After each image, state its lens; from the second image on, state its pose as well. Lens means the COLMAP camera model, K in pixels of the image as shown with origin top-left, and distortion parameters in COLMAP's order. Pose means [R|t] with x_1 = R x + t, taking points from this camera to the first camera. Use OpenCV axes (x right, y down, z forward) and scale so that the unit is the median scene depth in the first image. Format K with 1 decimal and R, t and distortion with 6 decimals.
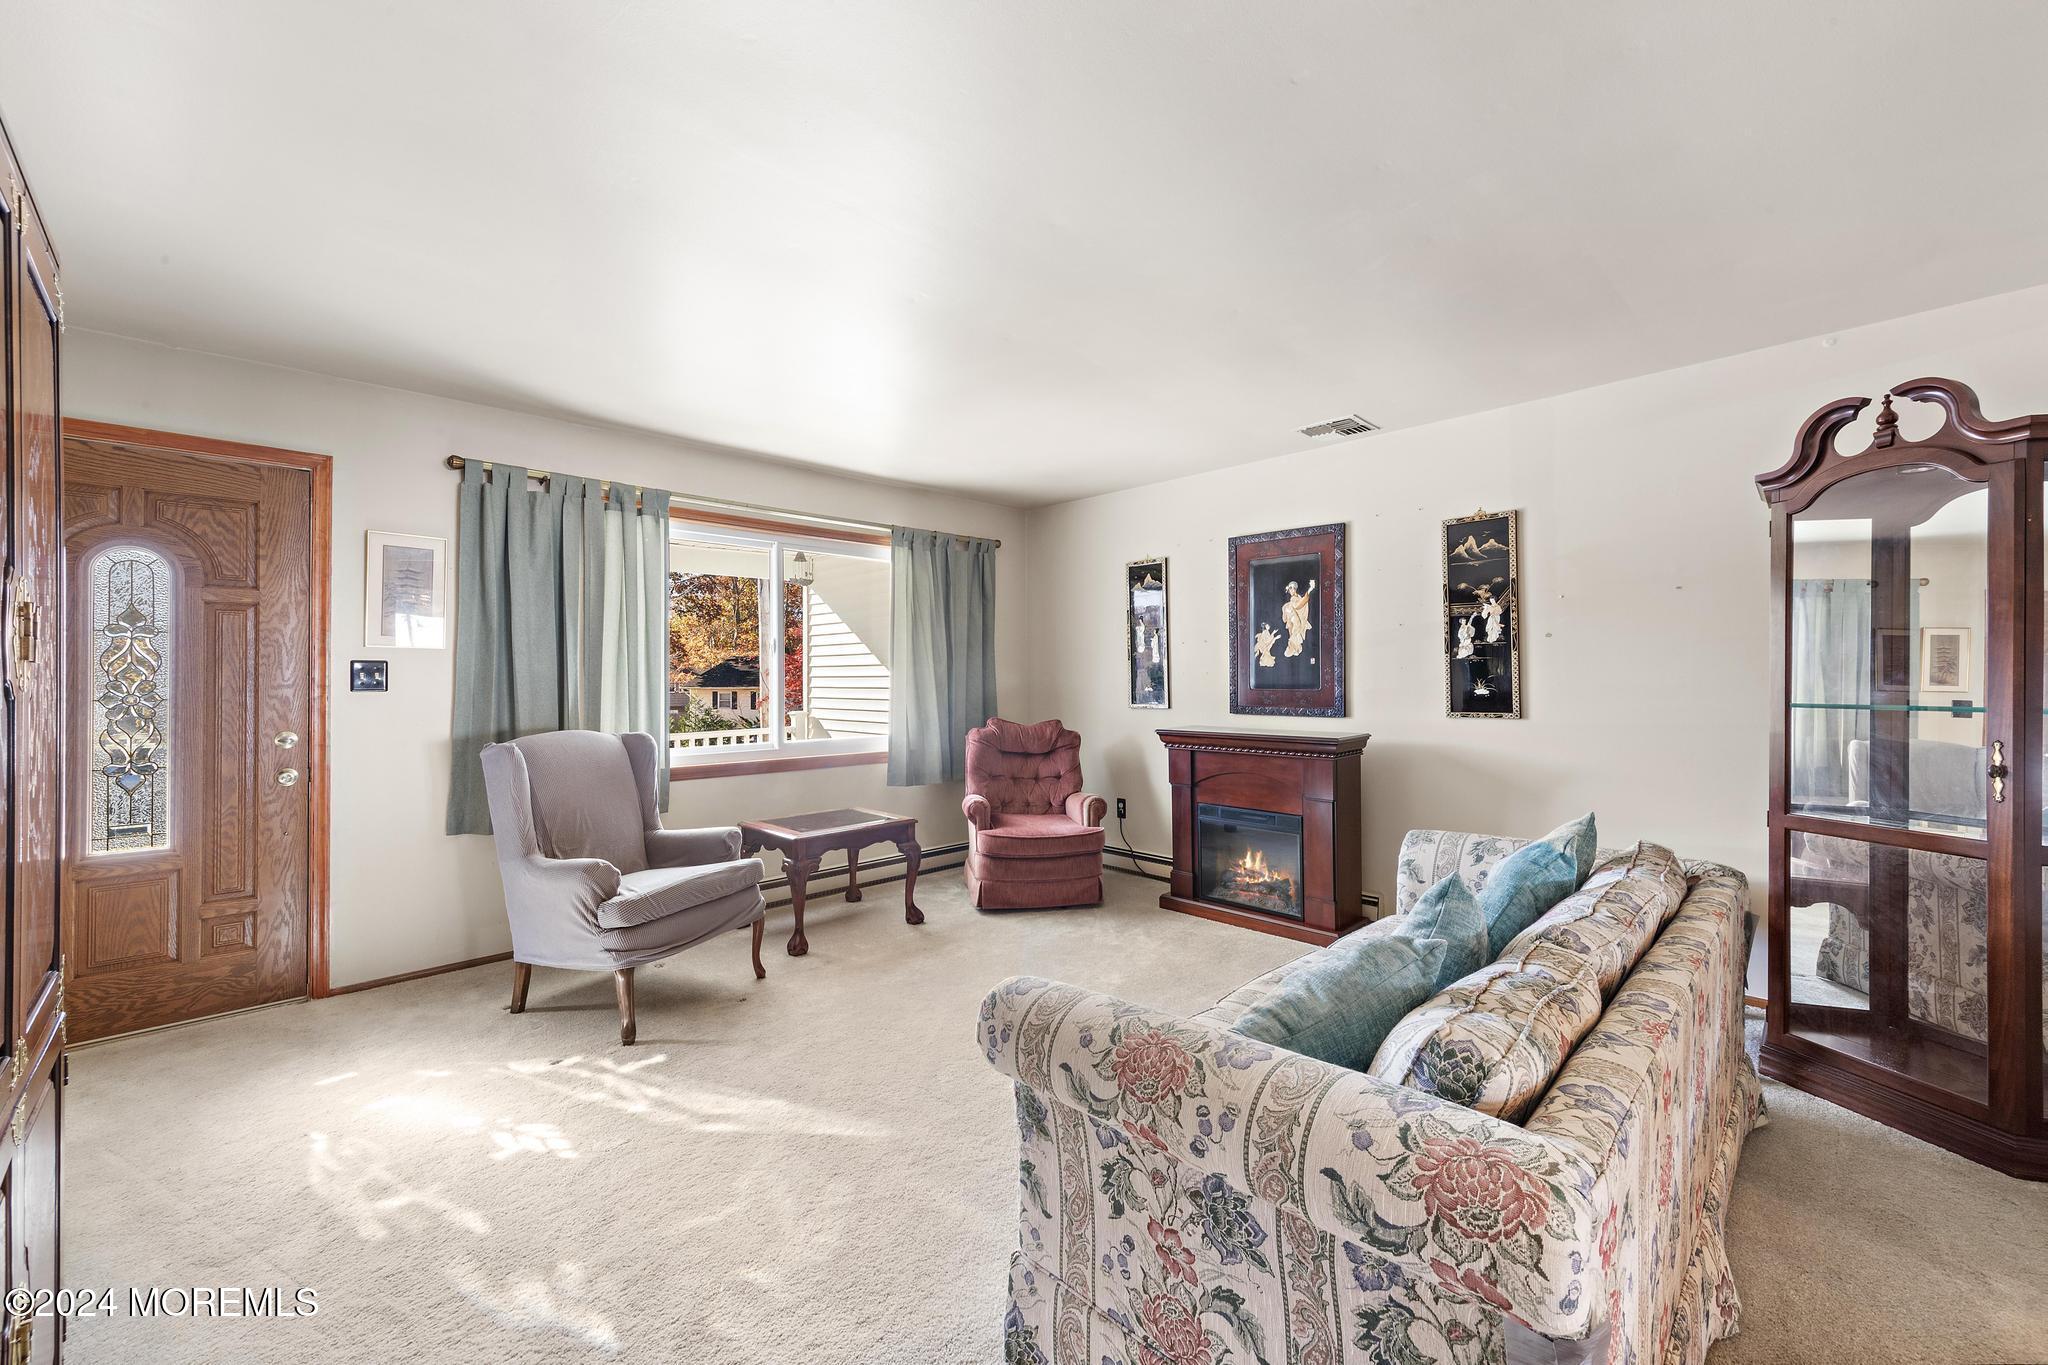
lens RADIAL K [[814.6, 0, 1035.6], [0, 814.6, 674.6], [0, 0, 1]] dist [-0.001694, -0.000113]
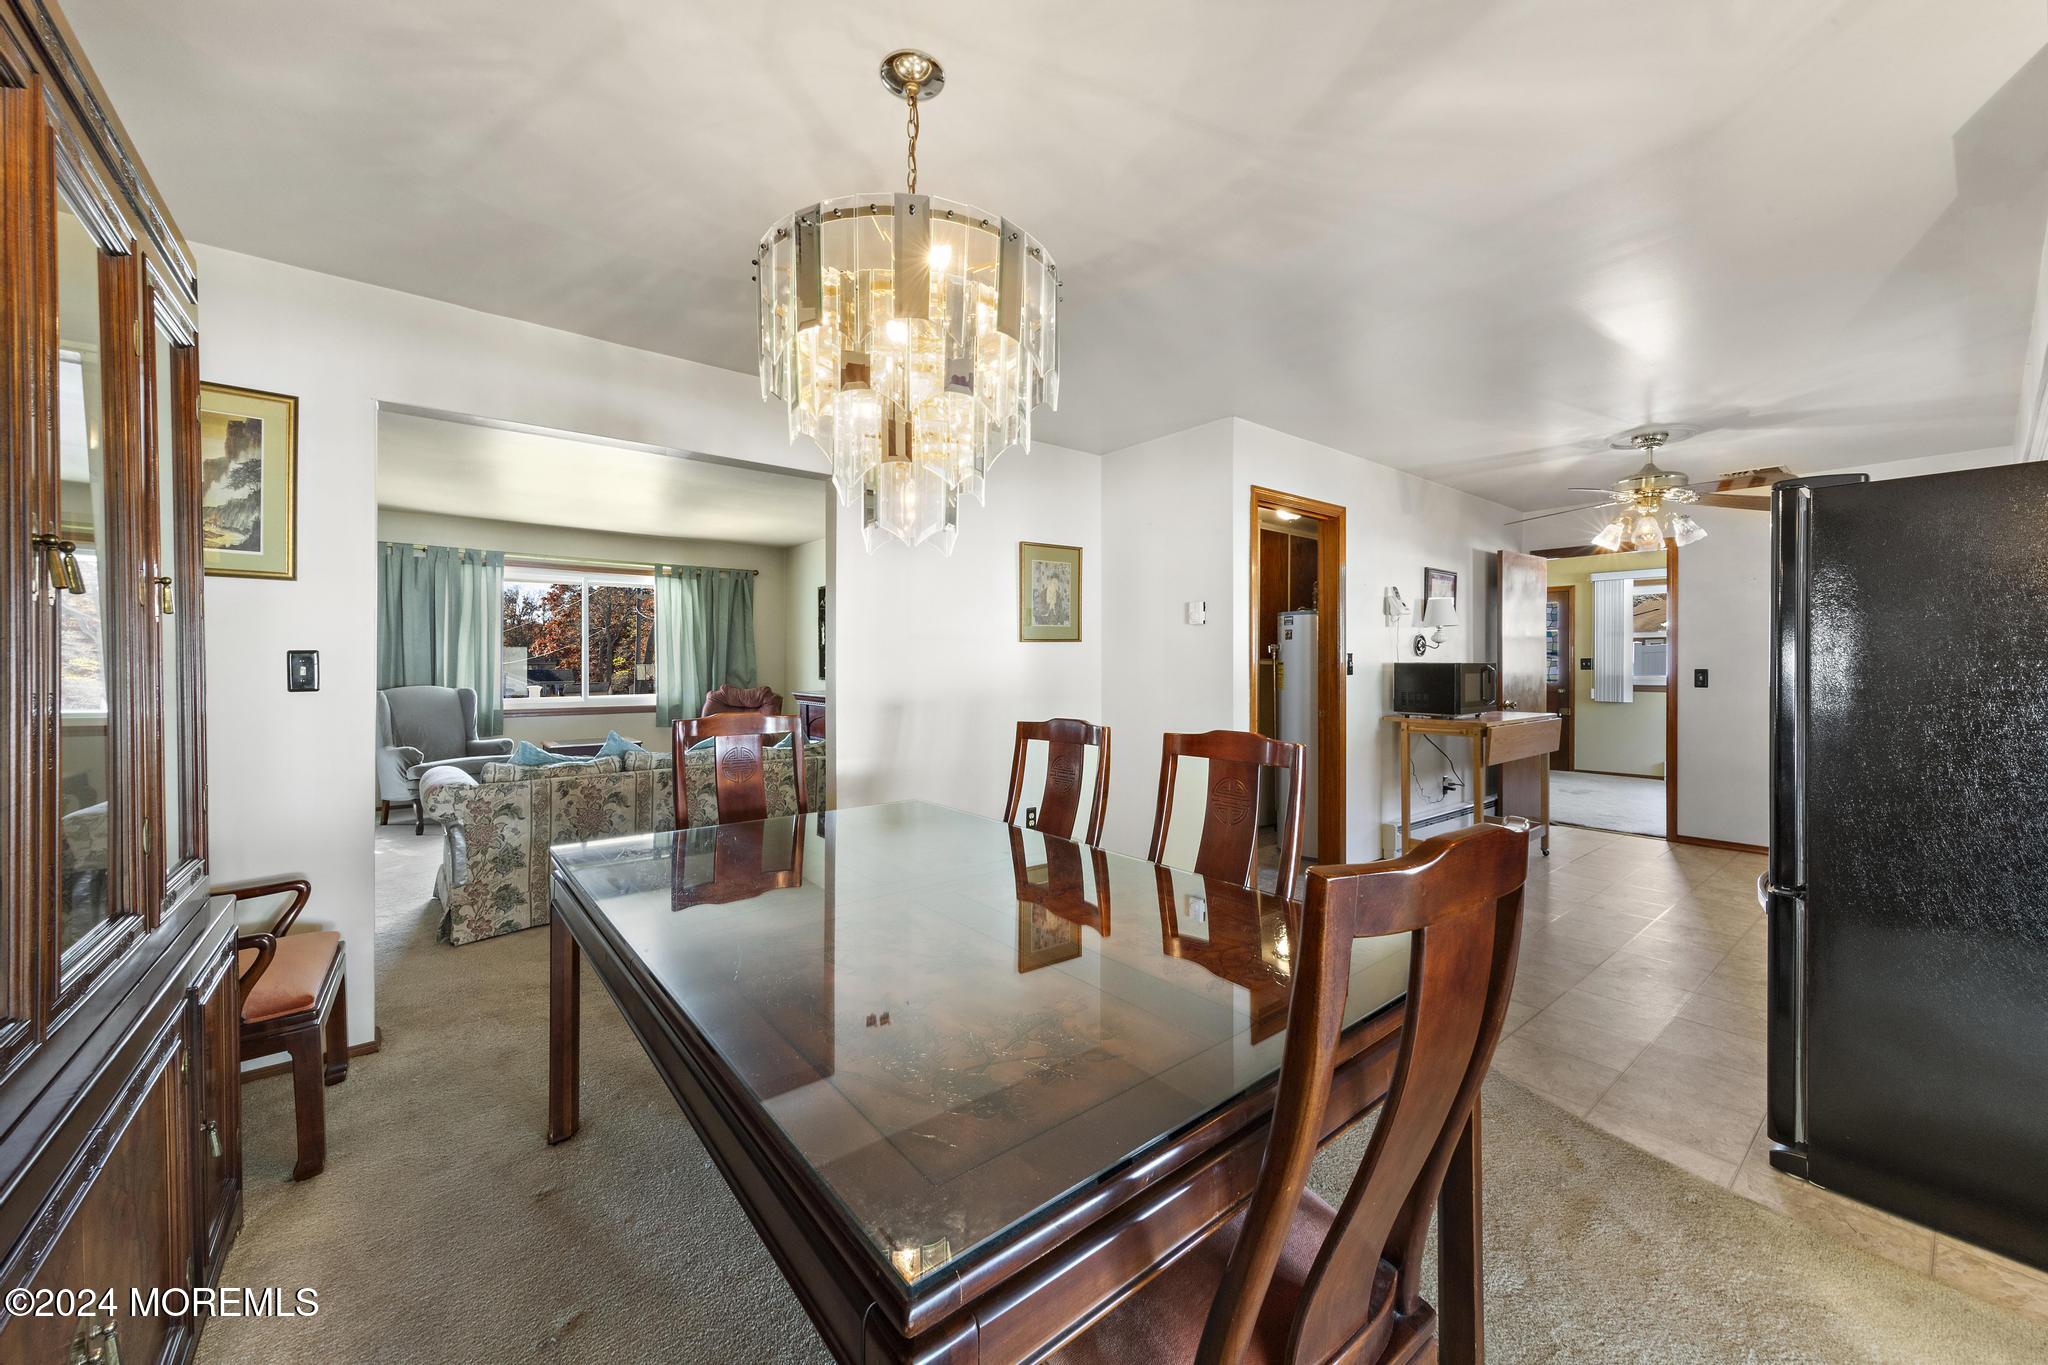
lens RADIAL K [[762.9, 0, 1033.3], [0, 762.9, 667.3], [0, 0, 1]] dist [0.000612, -0.000153]
pose [[0.995308, 0.010948, -0.096138, 0.845287], [-0.009641, 0.999855, 0.014052, -0.010002], [0.096277, -0.013059, 0.995269, -0.528793]]
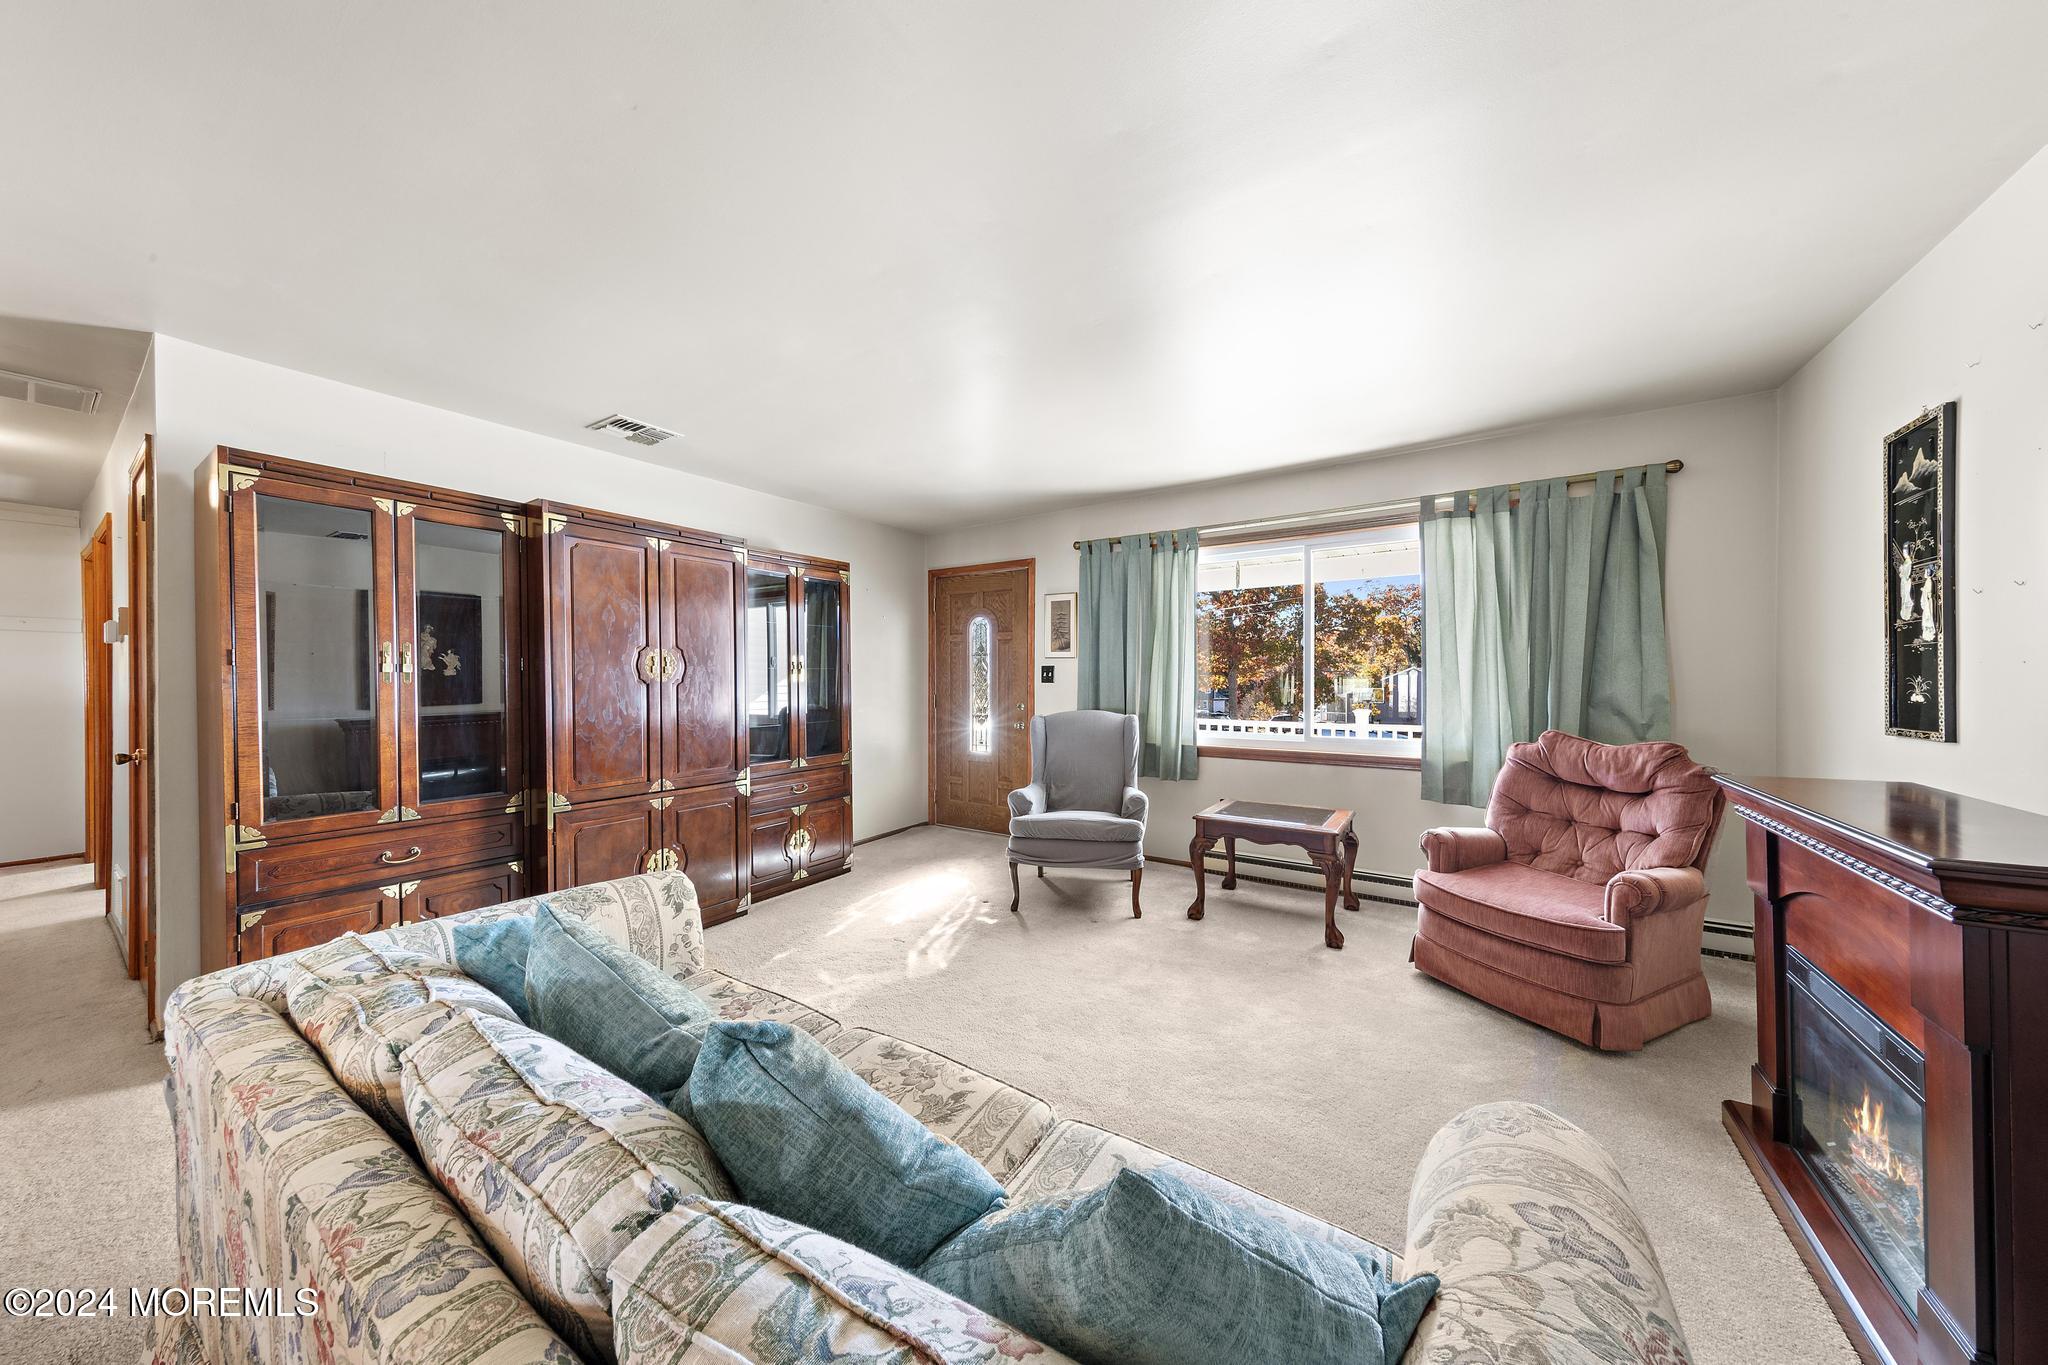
lens RADIAL K [[668.3, 0, 1029.5], [0, 668.3, 685.9], [0, 0, 1]] dist [0.006195, -0.000009]
pose [[0.206329, 0.015187, -0.978365, 0.514907], [0.005952, 0.999842, 0.016775, 0.002231], [0.978465, -0.009284, 0.206206, 0.528885]]
